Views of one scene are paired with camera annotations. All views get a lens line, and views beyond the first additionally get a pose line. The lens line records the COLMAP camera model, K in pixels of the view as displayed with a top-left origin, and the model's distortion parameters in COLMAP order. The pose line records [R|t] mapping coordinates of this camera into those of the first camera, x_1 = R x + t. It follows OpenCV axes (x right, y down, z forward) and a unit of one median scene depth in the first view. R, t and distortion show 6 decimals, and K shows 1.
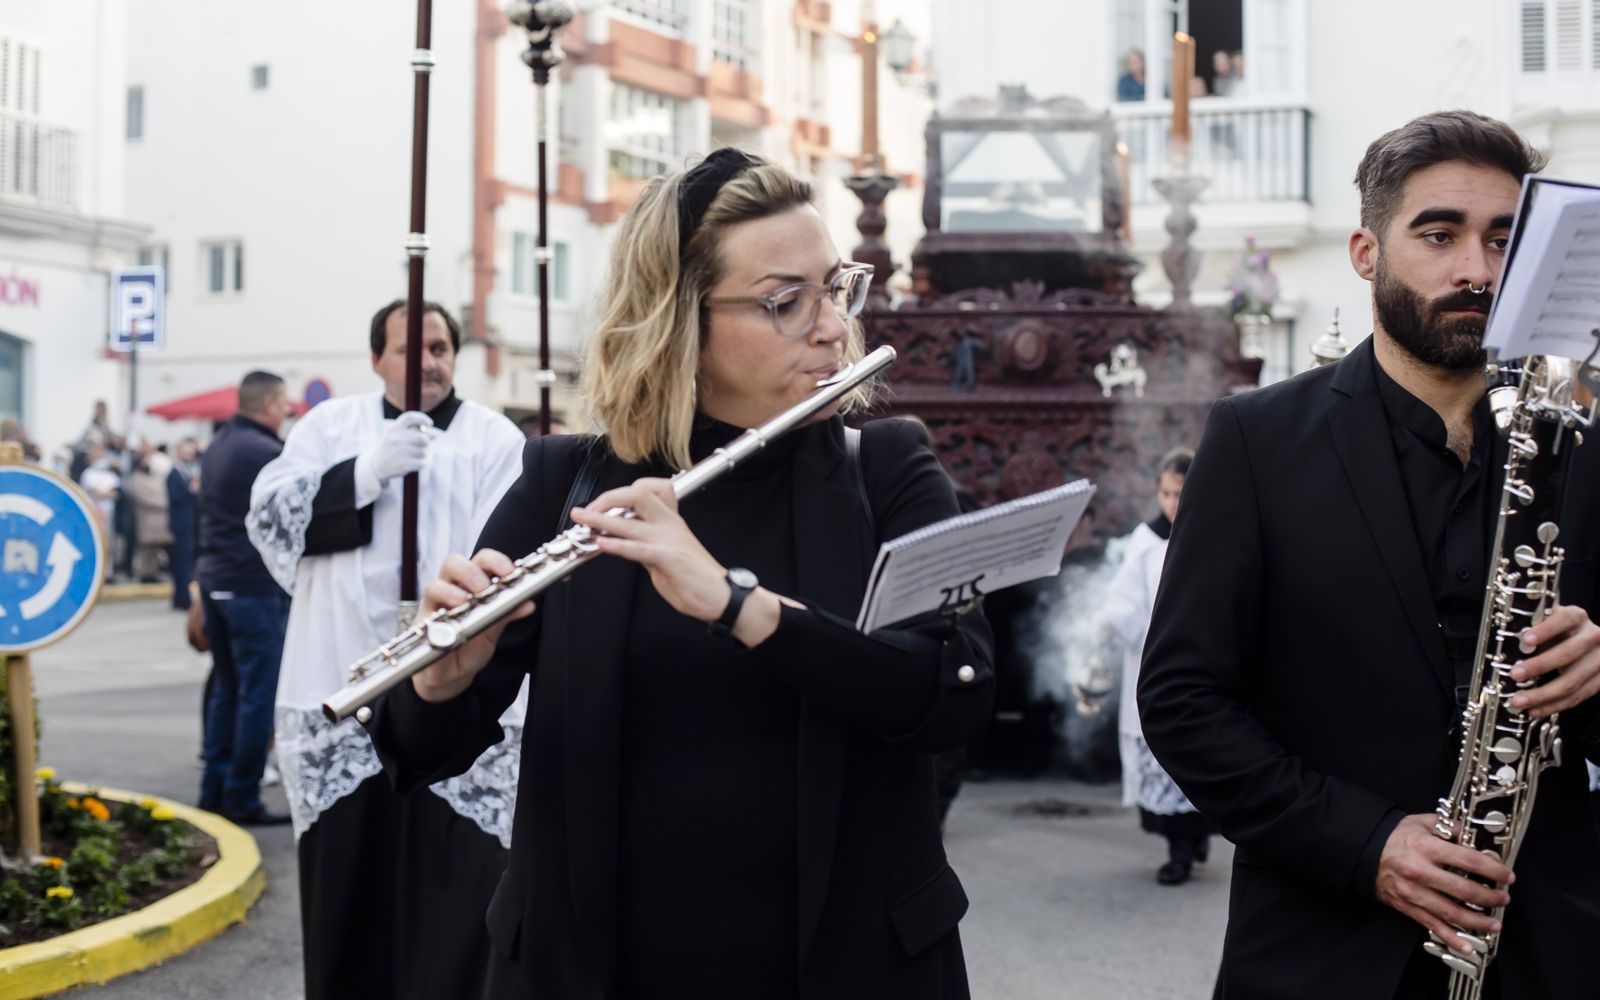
lens RADIAL K [[2308.9, 0, 800.1], [0, 2308.9, 463.5], [0, 0, 1]] dist [-0.094445, -0.013087]
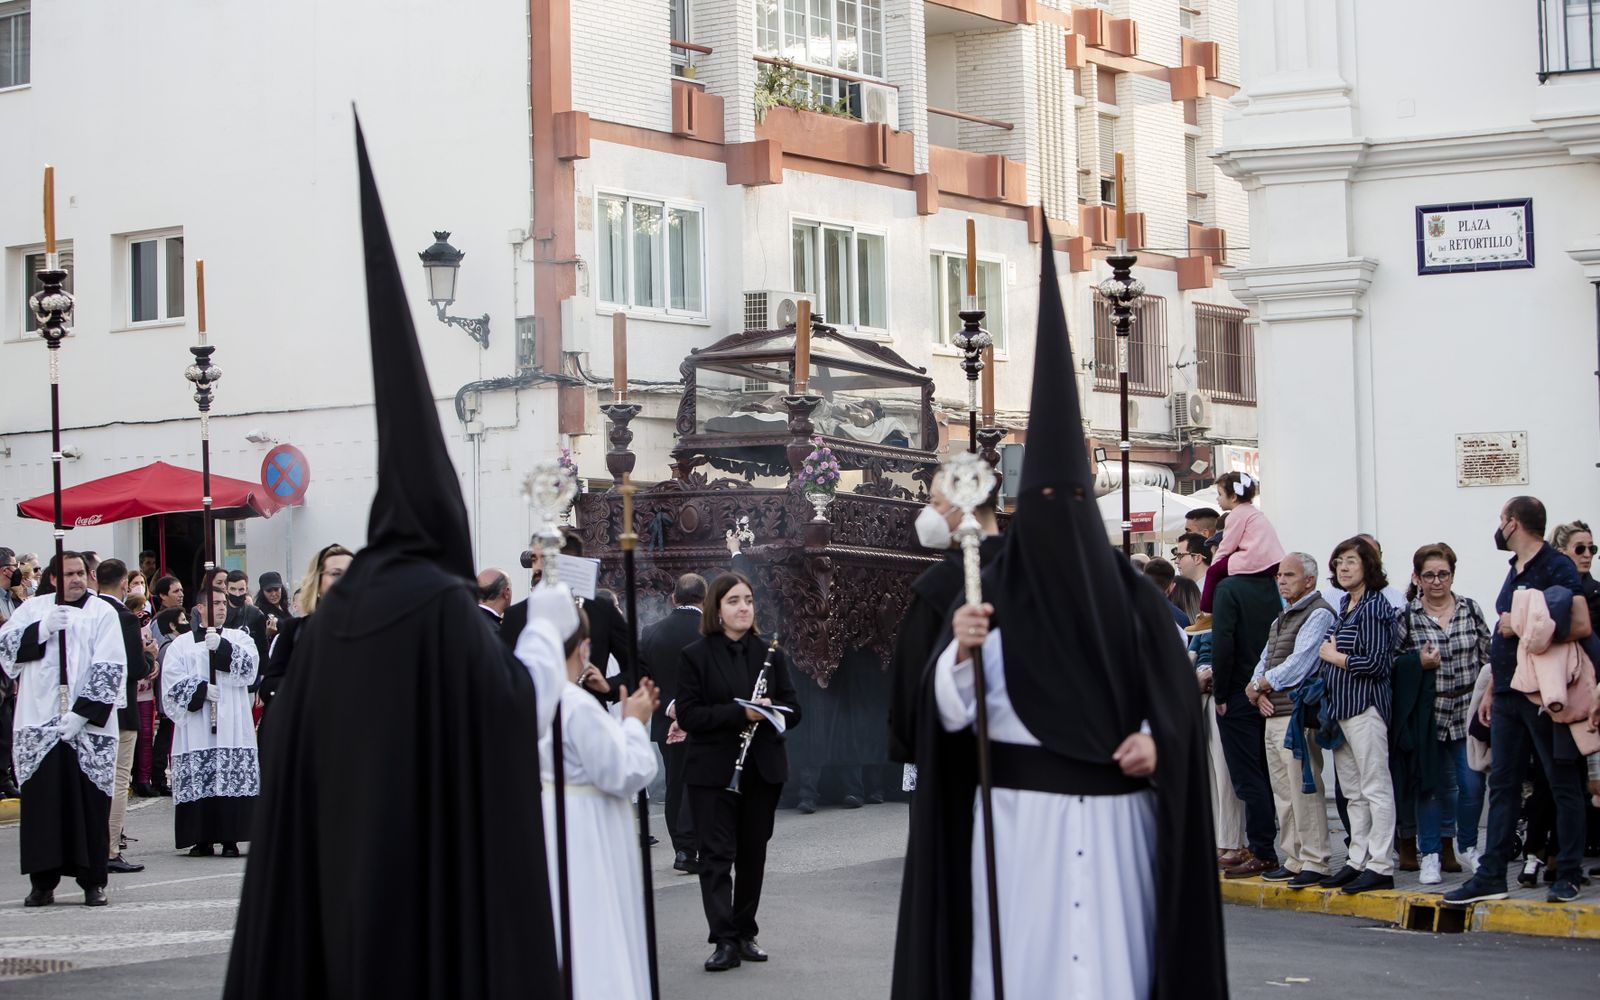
lens RADIAL K [[3393.0, 0, 800.0], [0, 3393.0, 500.0], [0, 0, 1]] dist [-0.260469, 0.053428]
pose [[0.993971, -0.033067, -0.104537, 0.021116], [0.031171, 0.999319, -0.019722, -0.000744], [0.105118, 0.016345, 0.994325, 0.116107]]
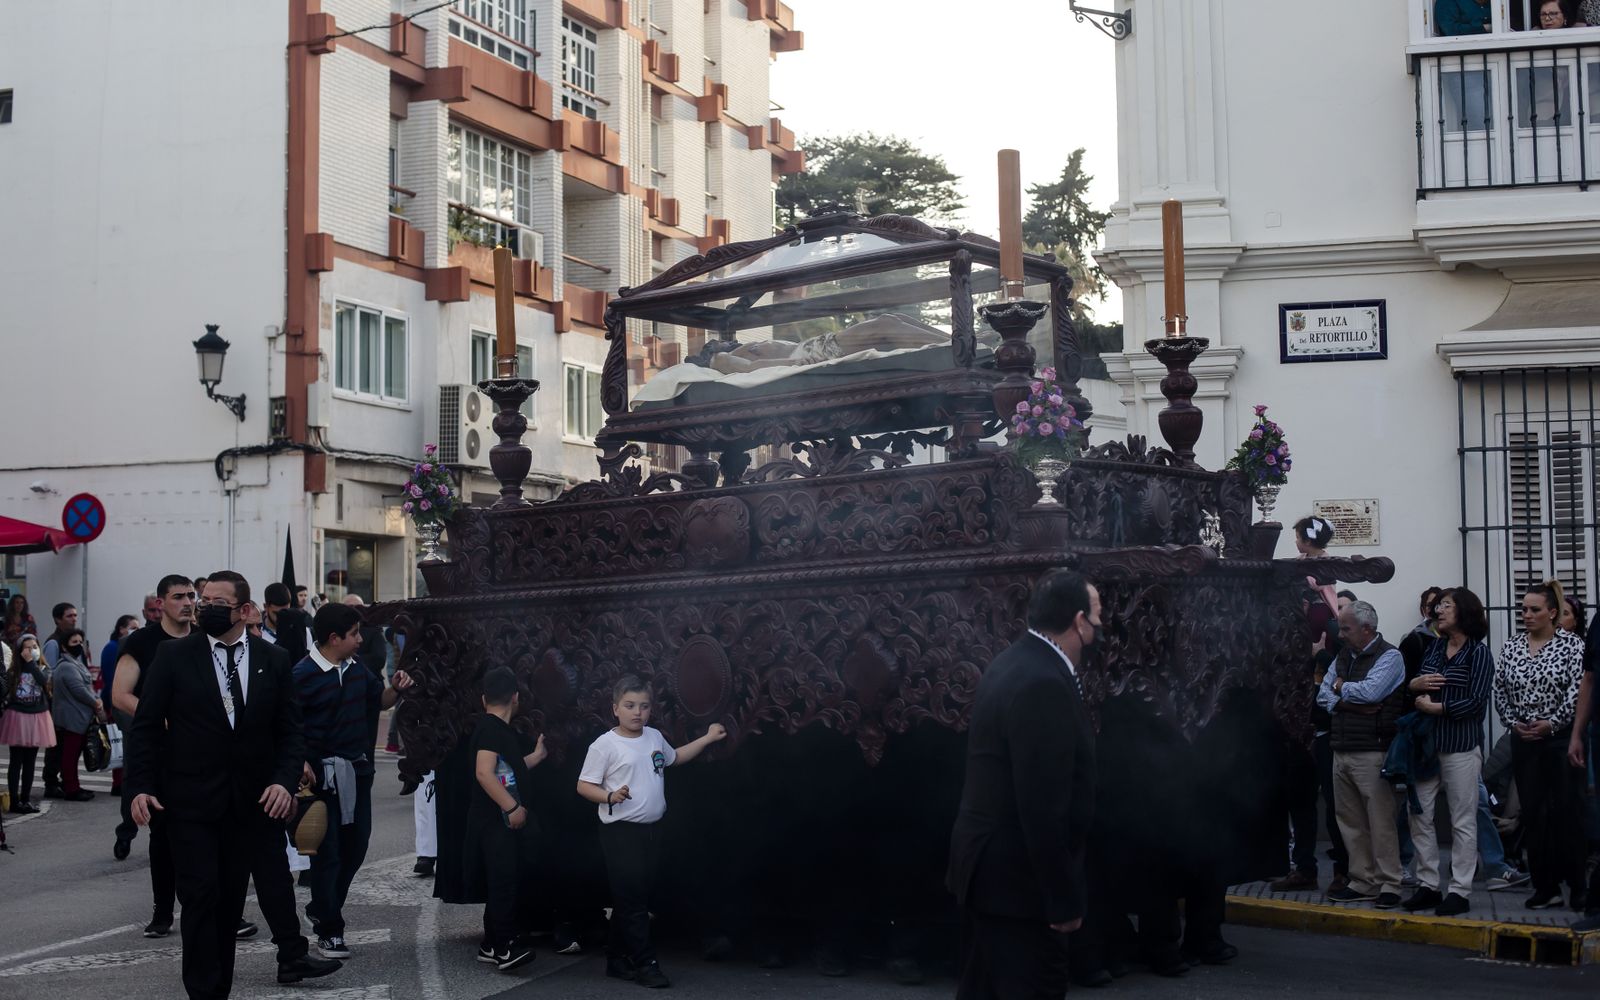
lens RADIAL K [[2308.9, 0, 800.1], [0, 2308.9, 463.5], [0, 0, 1]] dist [-0.094445, -0.013087]
pose [[0.992676, -0.007858, 0.120552, -0.067562], [0.014659, 0.998344, -0.055632, -0.002876], [-0.119915, 0.056992, 0.991147, 0.236634]]
